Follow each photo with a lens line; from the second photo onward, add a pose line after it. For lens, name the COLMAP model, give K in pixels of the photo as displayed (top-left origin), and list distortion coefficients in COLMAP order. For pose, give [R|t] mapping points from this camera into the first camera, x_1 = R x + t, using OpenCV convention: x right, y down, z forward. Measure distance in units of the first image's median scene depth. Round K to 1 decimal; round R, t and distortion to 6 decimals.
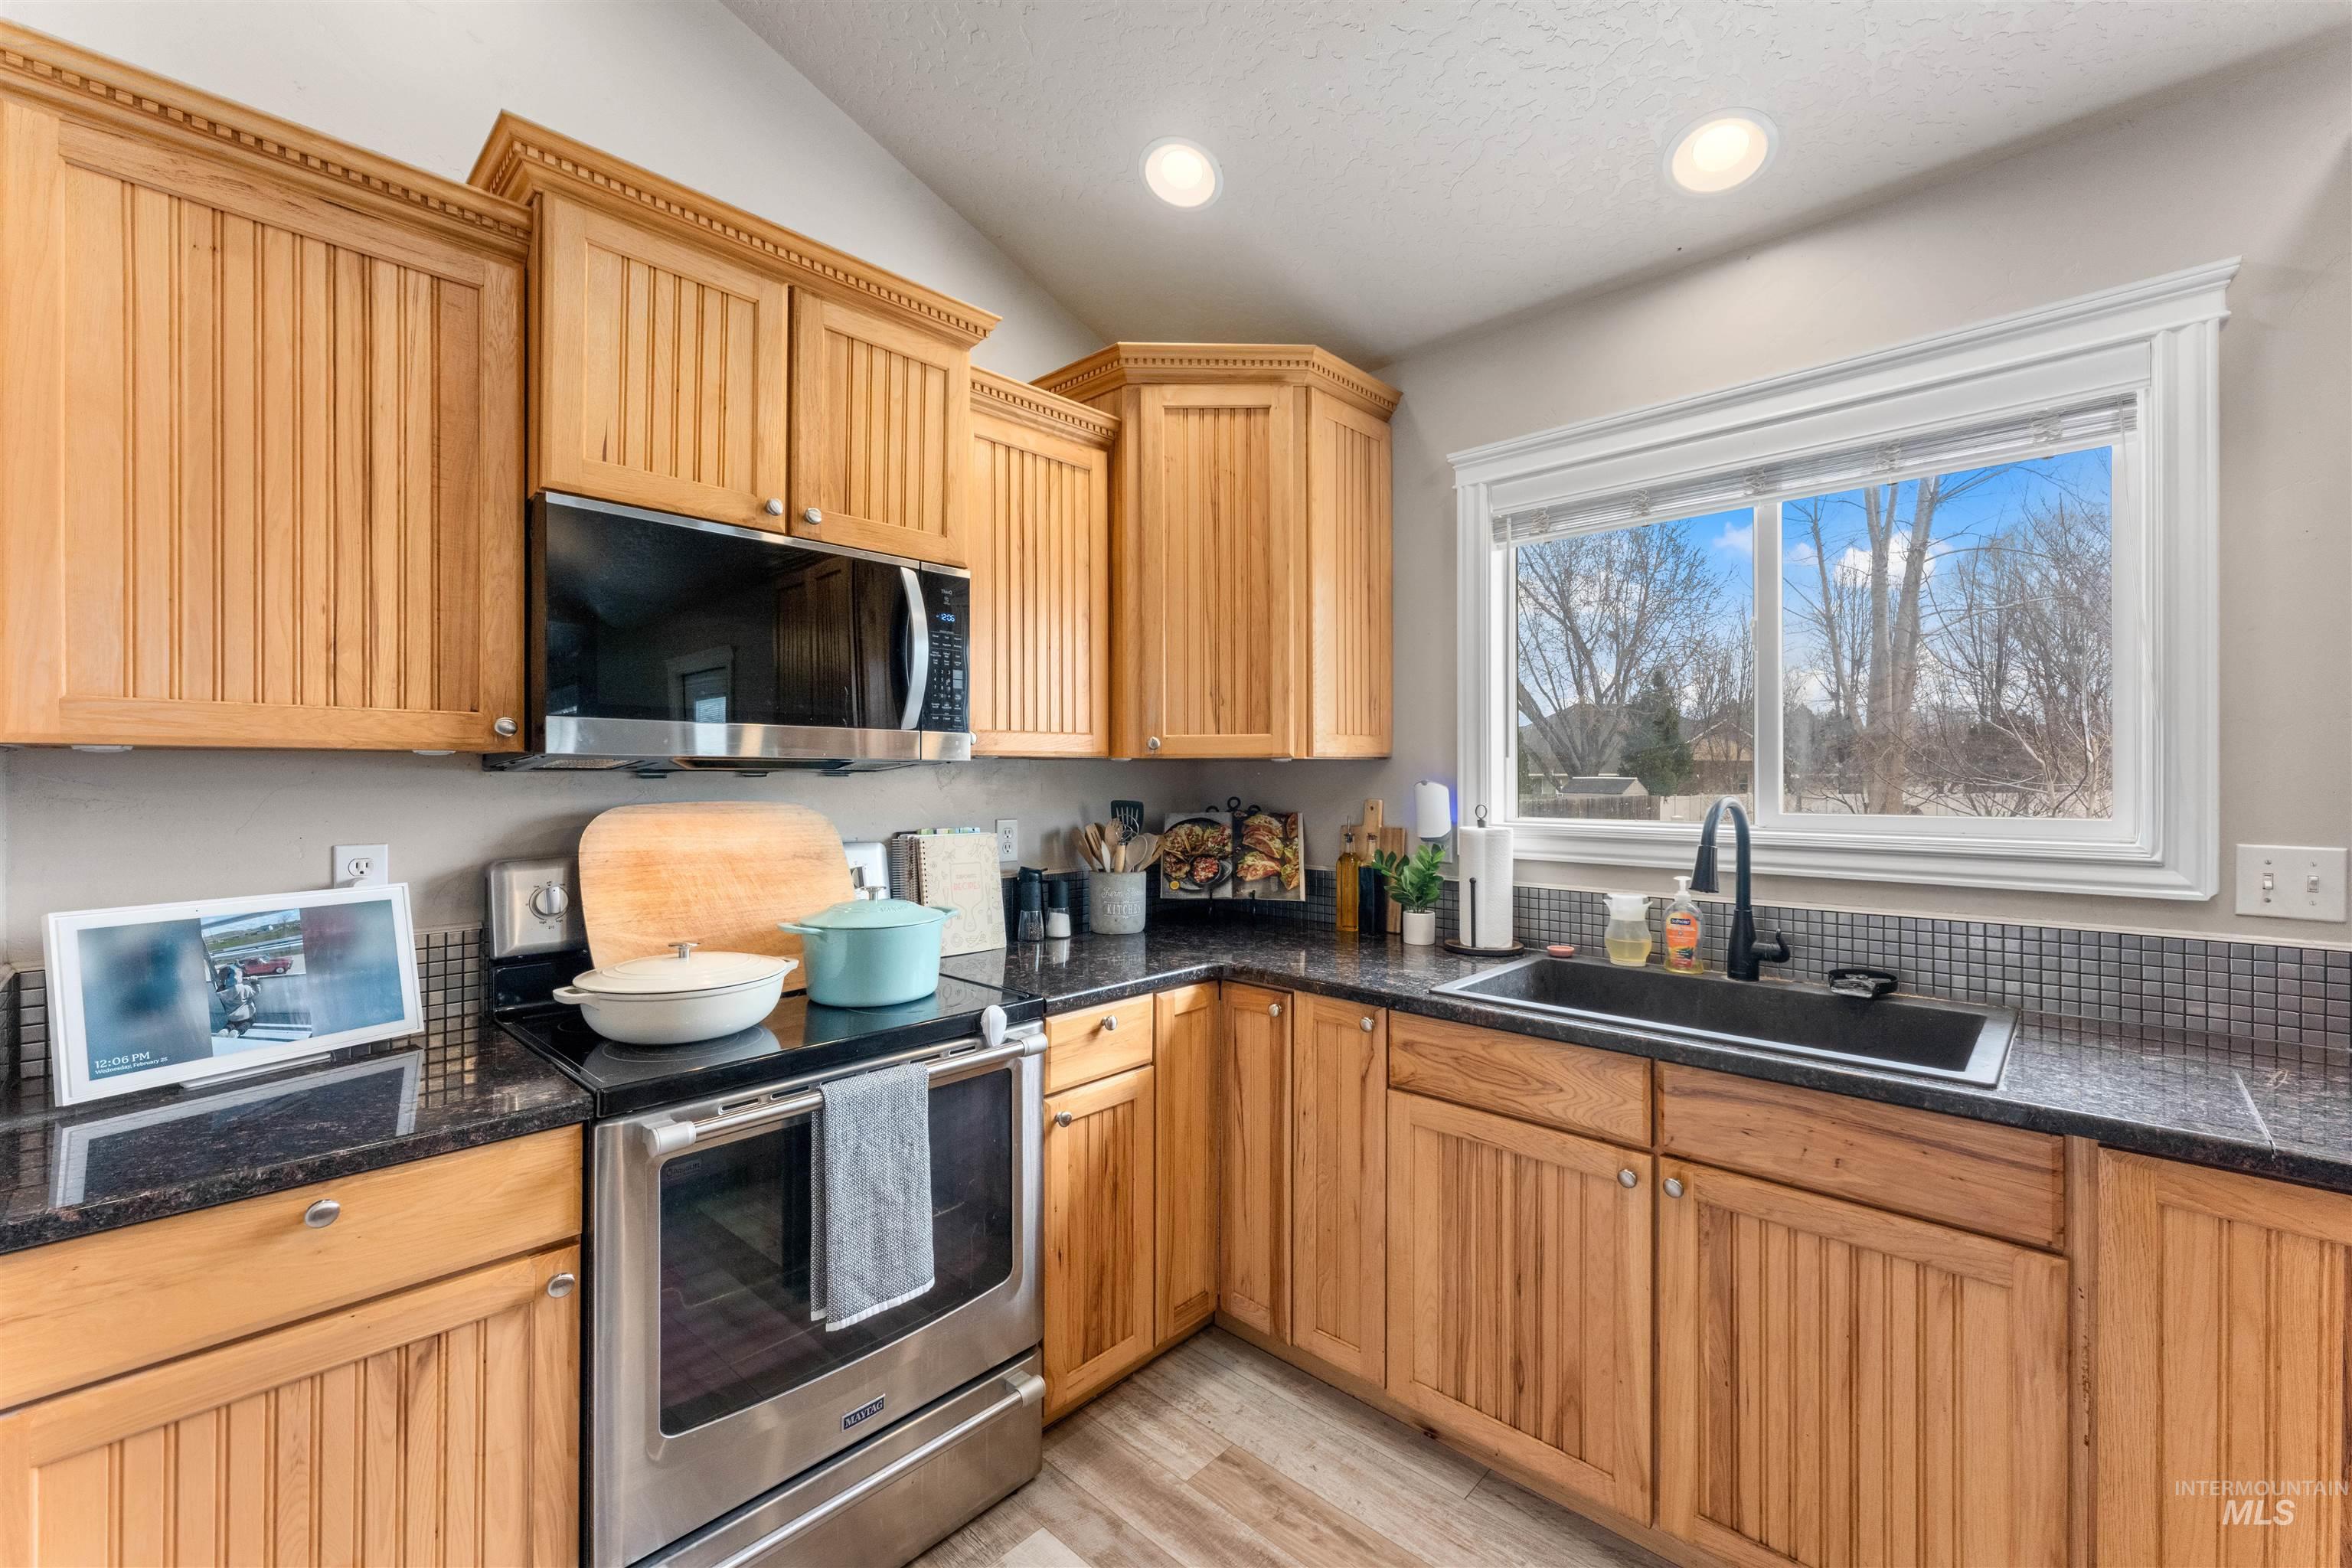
lens RADIAL K [[950.1, 0, 1180.8], [0, 950.1, 774.4], [0, 0, 1]] dist [-0.000921, -0.000188]
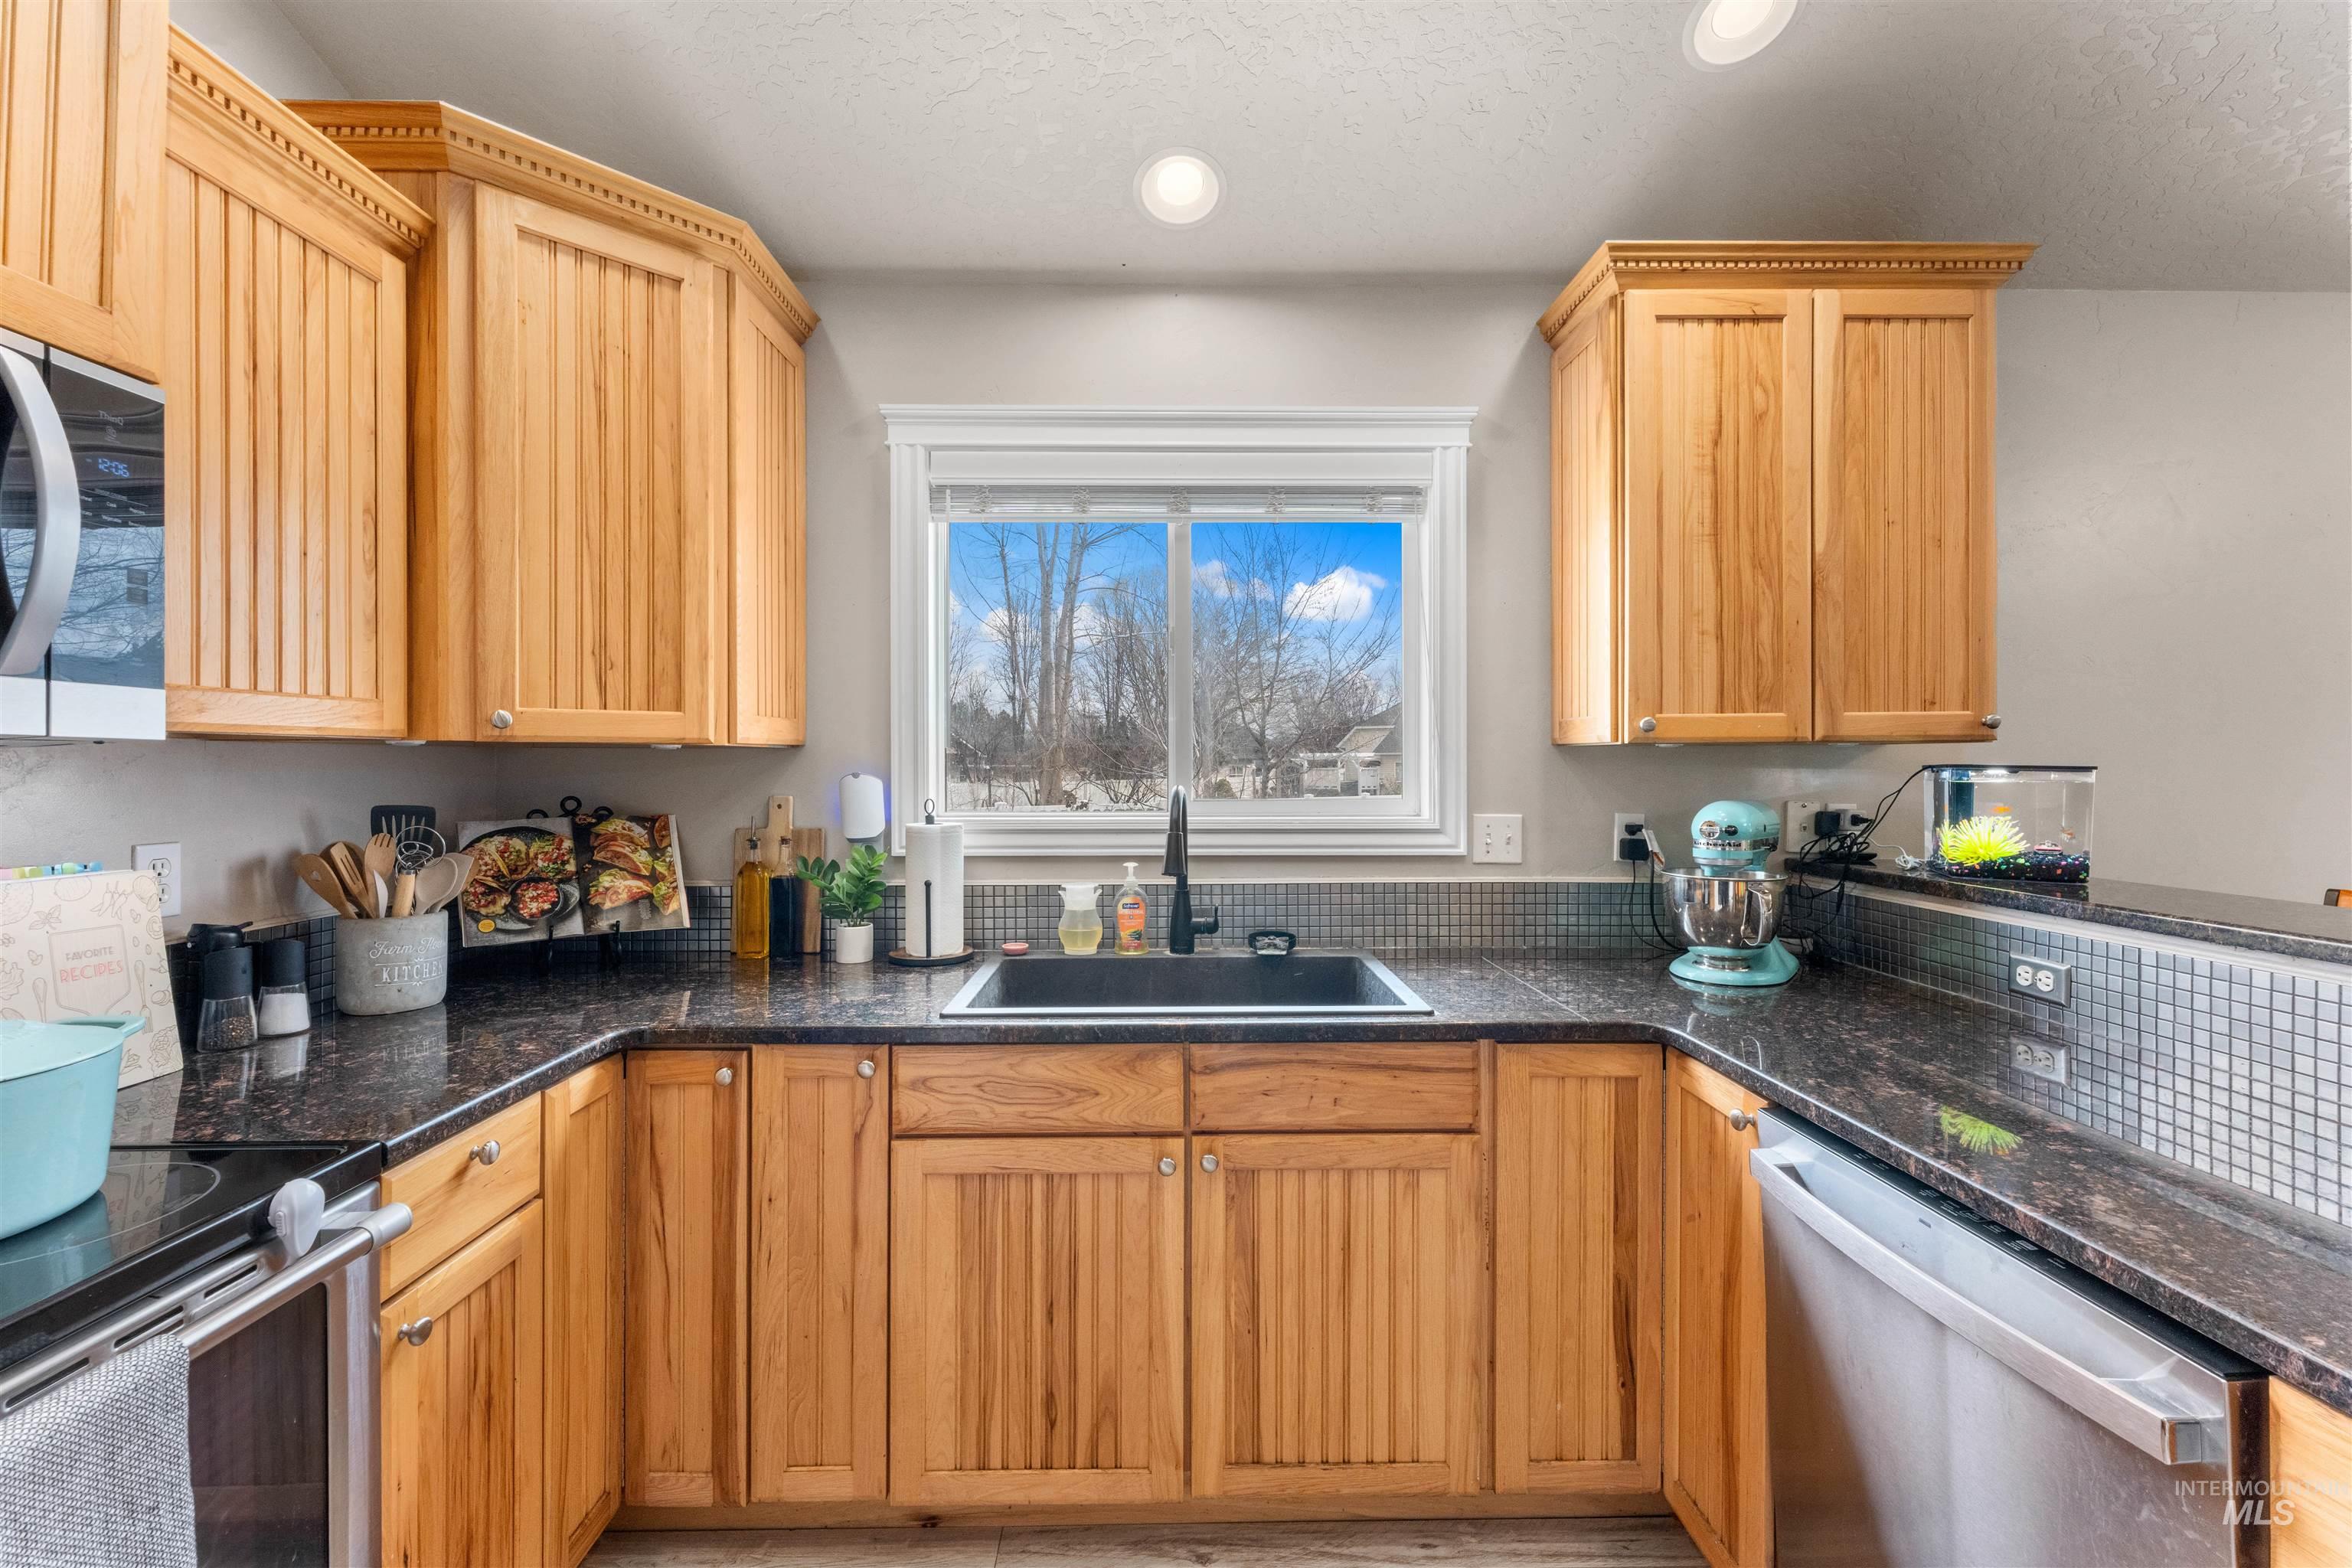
lens RADIAL K [[974.6, 0, 1170.2], [0, 974.6, 765.5], [0, 0, 1]] dist [-0.001956, 0.000143]
pose [[0.719225, 0.000275, 0.694778, -0.203298], [-0.000051, 1.000000, -0.000342, 0.000251], [-0.694778, 0.000210, 0.719225, 0.210203]]
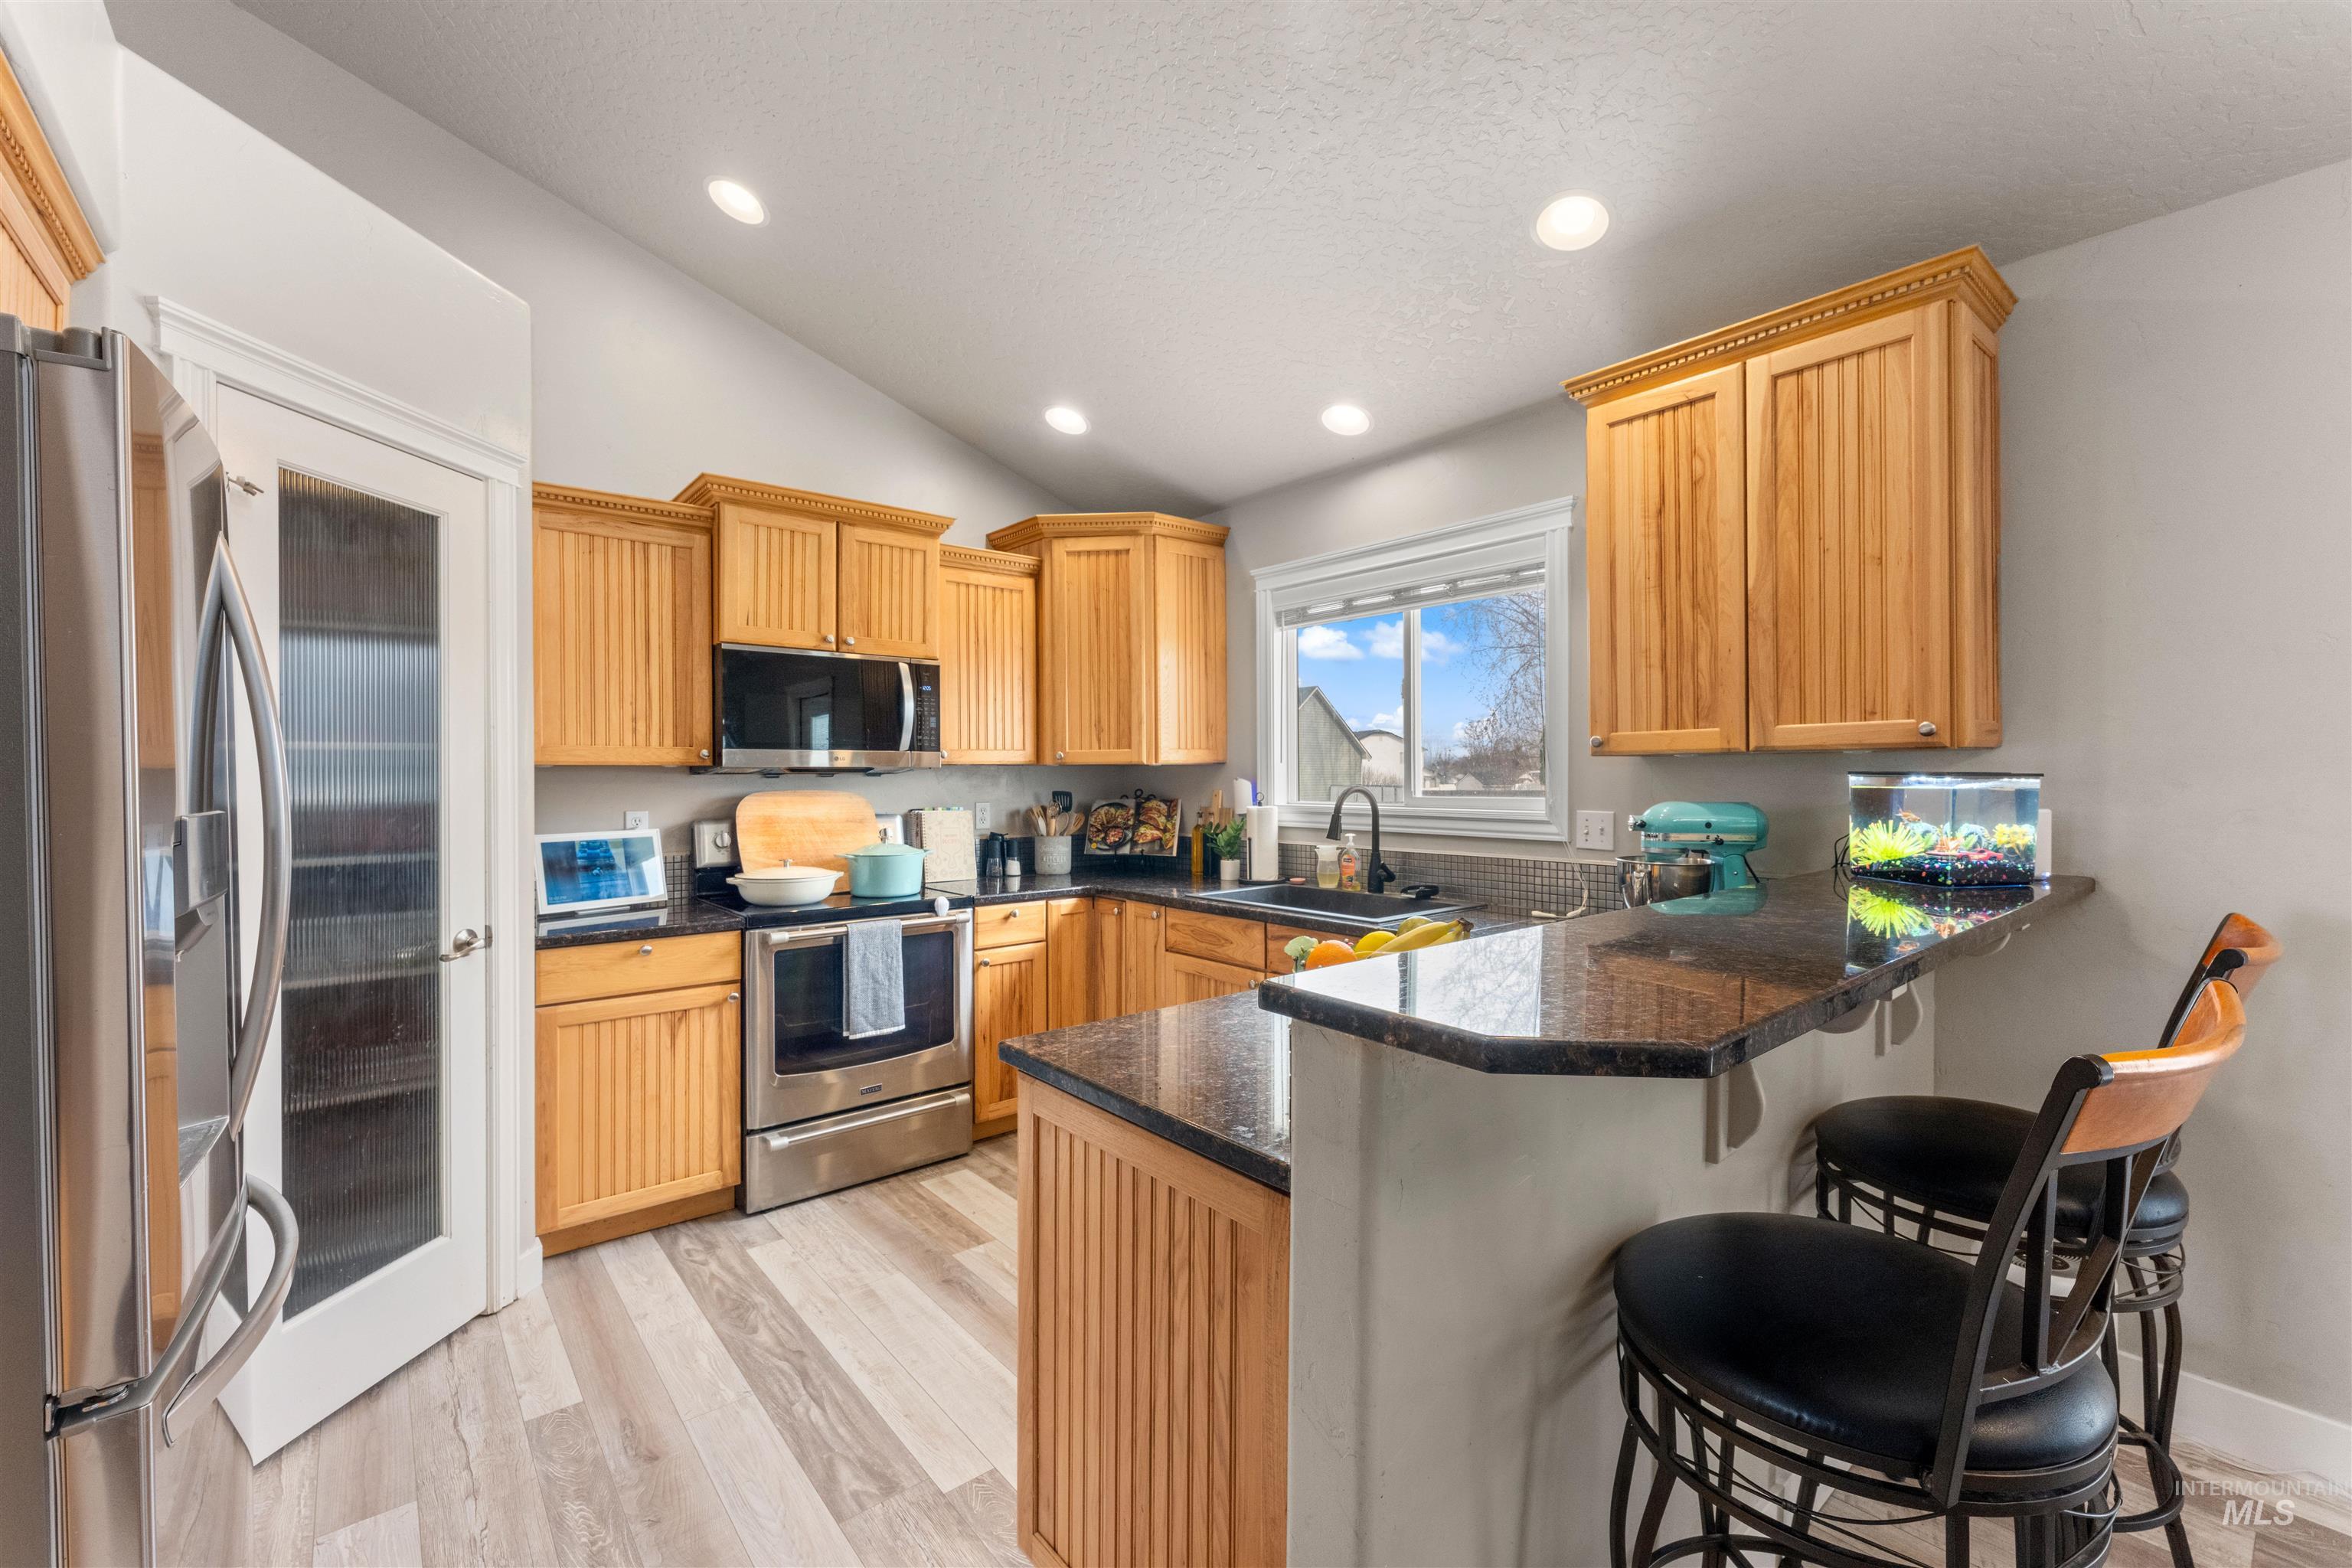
lens RADIAL K [[974.6, 0, 1194.9], [0, 974.6, 776.2], [0, 0, 1]] dist [-0.001956, 0.000143]
pose [[0.994206, -0.004099, -0.107411, 0.472254], [0.004507, 0.999984, 0.003552, -0.002314], [0.107395, -0.004015, 0.994208, -0.807837]]
